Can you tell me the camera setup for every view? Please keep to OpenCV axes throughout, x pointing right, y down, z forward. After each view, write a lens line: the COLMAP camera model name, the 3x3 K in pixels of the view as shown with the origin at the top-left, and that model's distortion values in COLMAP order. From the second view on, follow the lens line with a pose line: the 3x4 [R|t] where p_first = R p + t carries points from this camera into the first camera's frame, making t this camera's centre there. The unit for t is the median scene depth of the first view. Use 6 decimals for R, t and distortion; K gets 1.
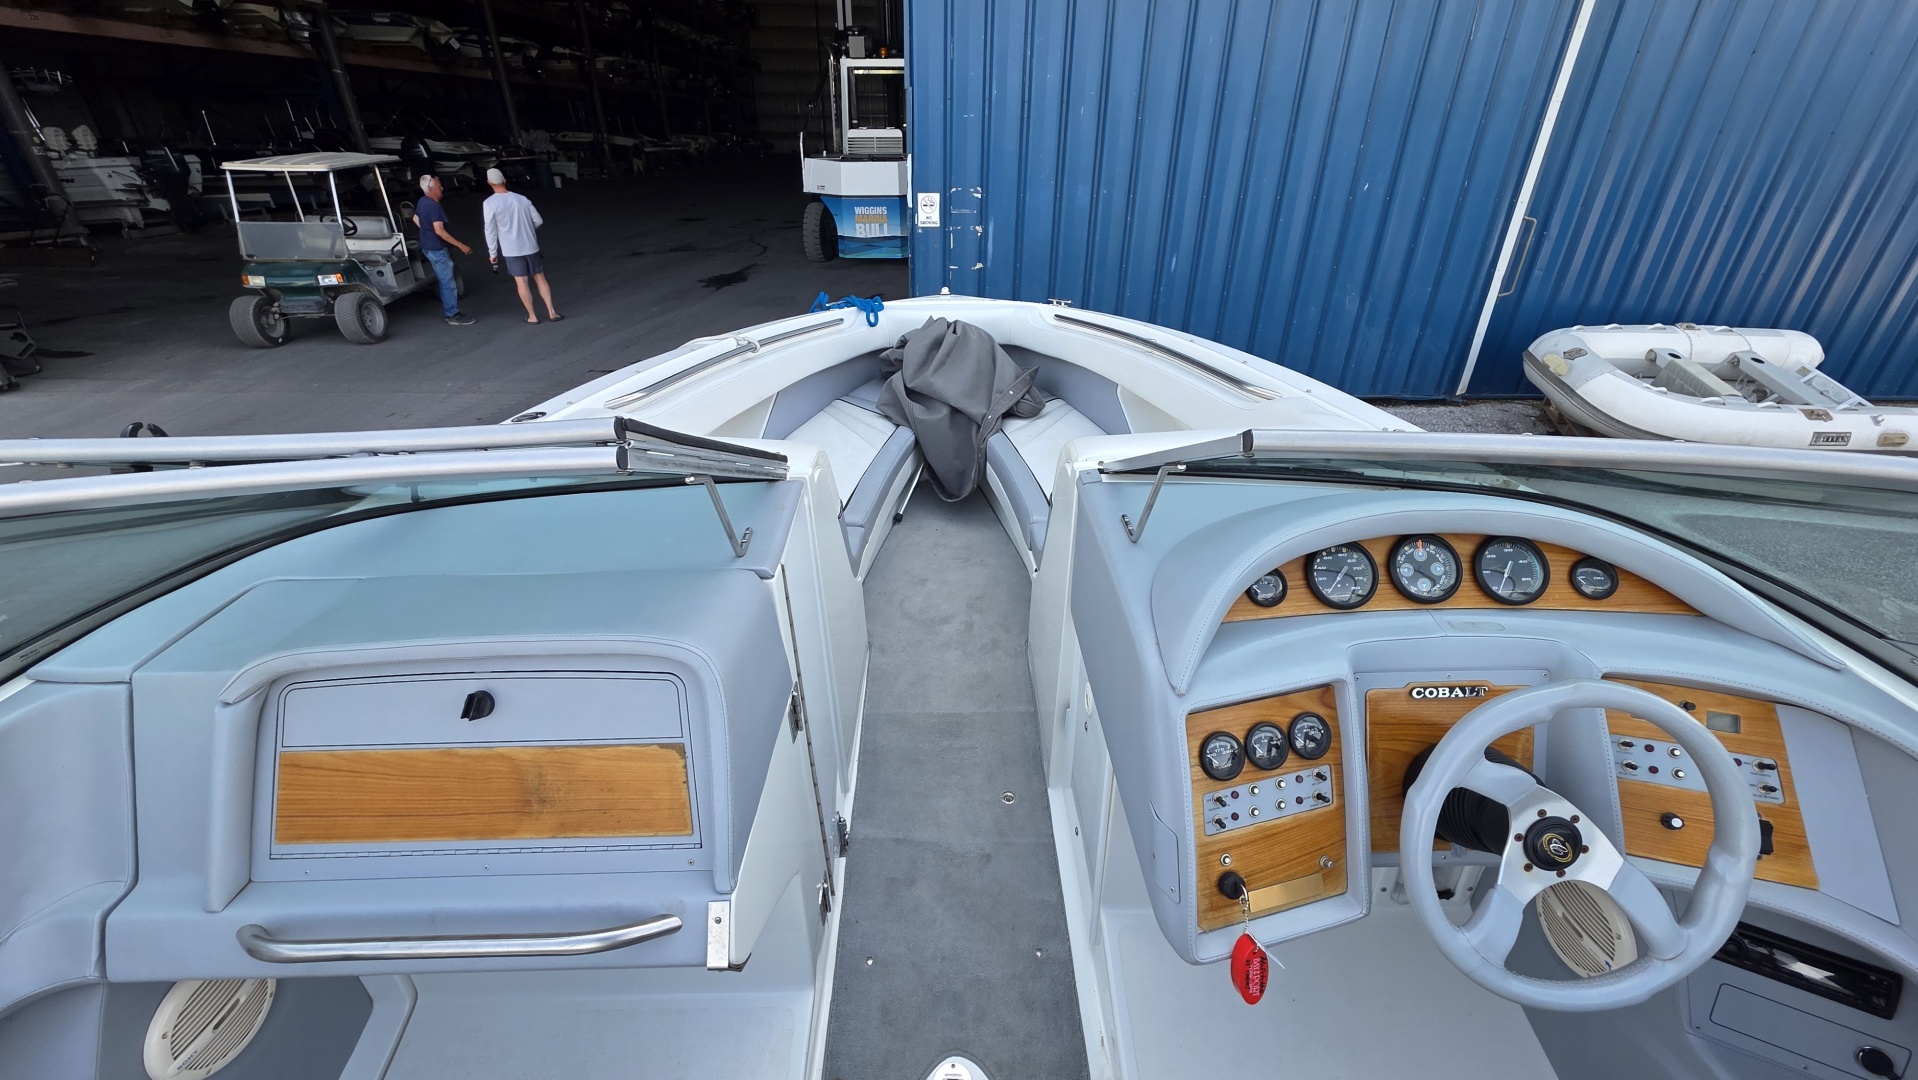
lens RADIAL K [[762.9, 0, 959.0], [0, 762.9, 540.0], [0, 0, 1]] dist [0.003366, 0.000216]
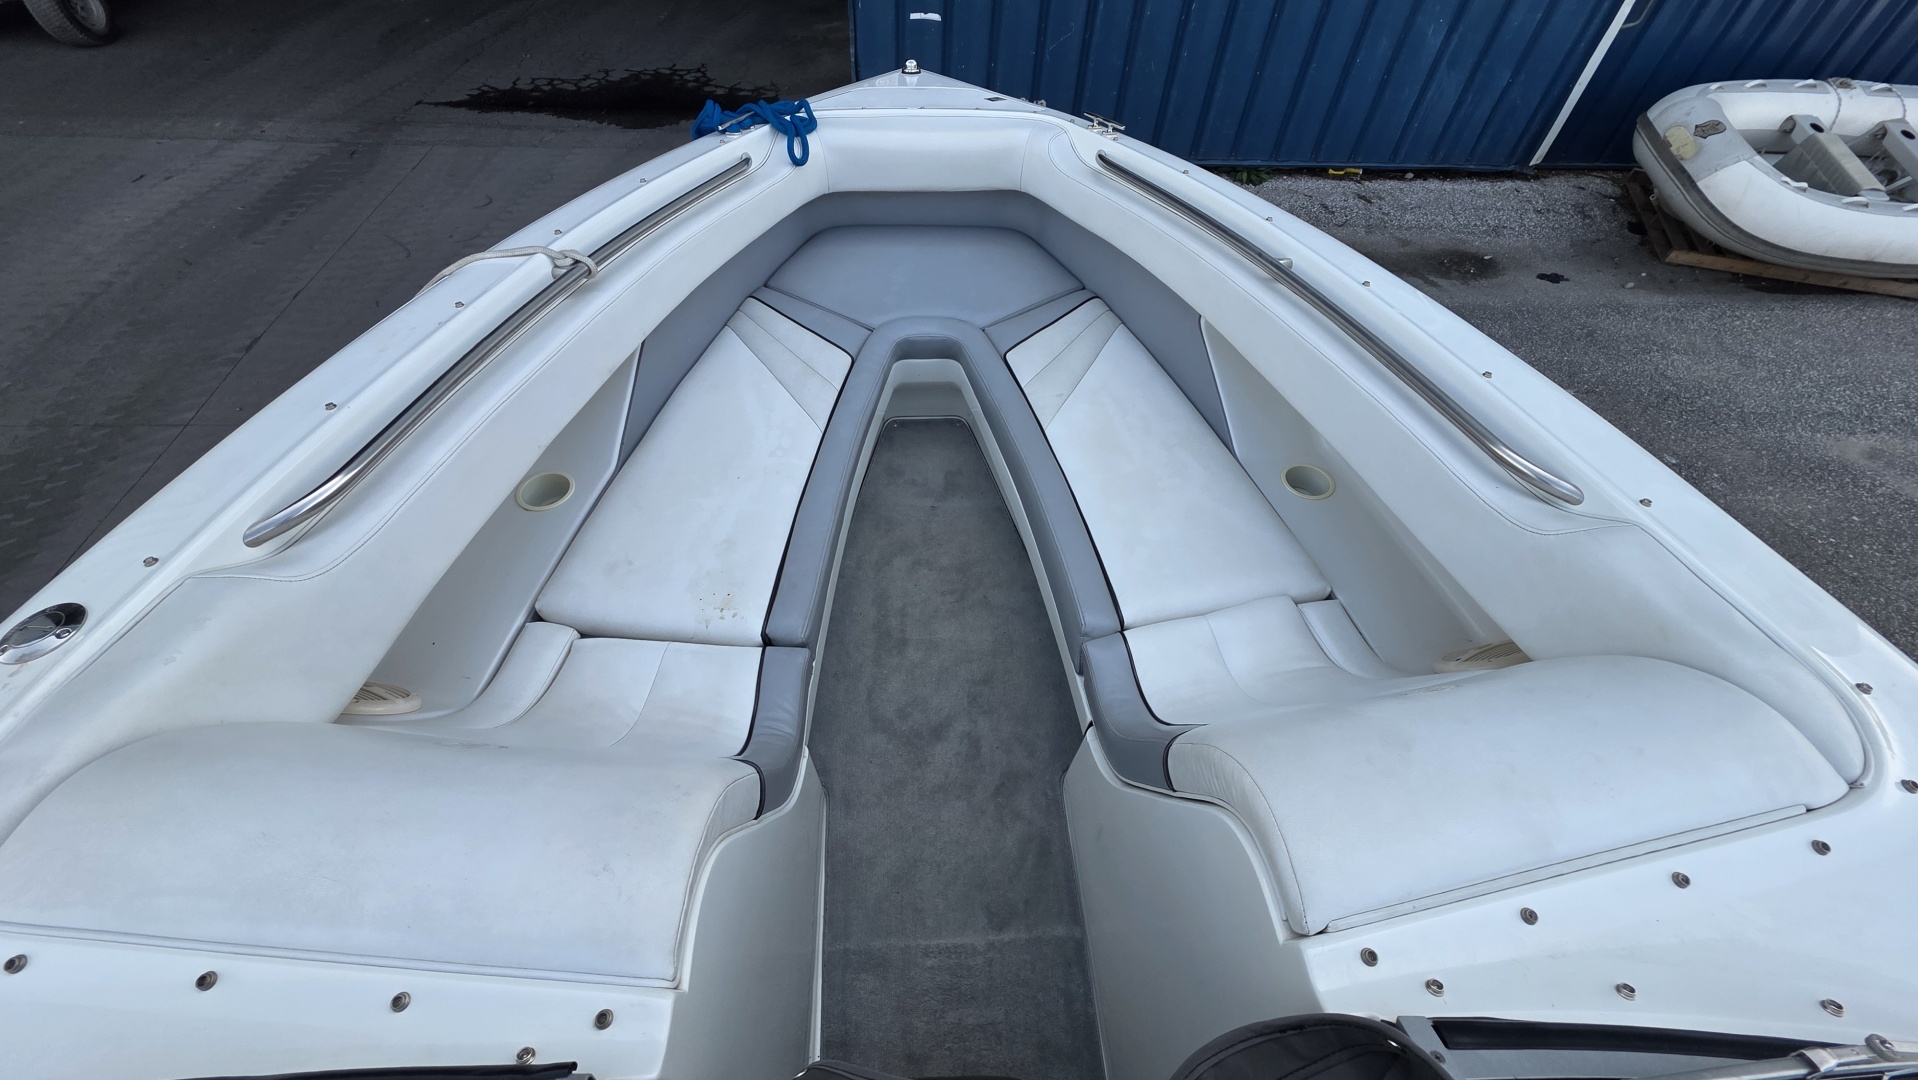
lens RADIAL K [[762.9, 0, 959.0], [0, 762.9, 540.0], [0, 0, 1]] dist [0.003366, 0.000216]
pose [[0.997919, -0.016444, 0.062345, -0.014546], [-0.006020, 0.938946, 0.344012, -0.106697], [-0.064196, -0.343671, 0.936893, 0.160807]]
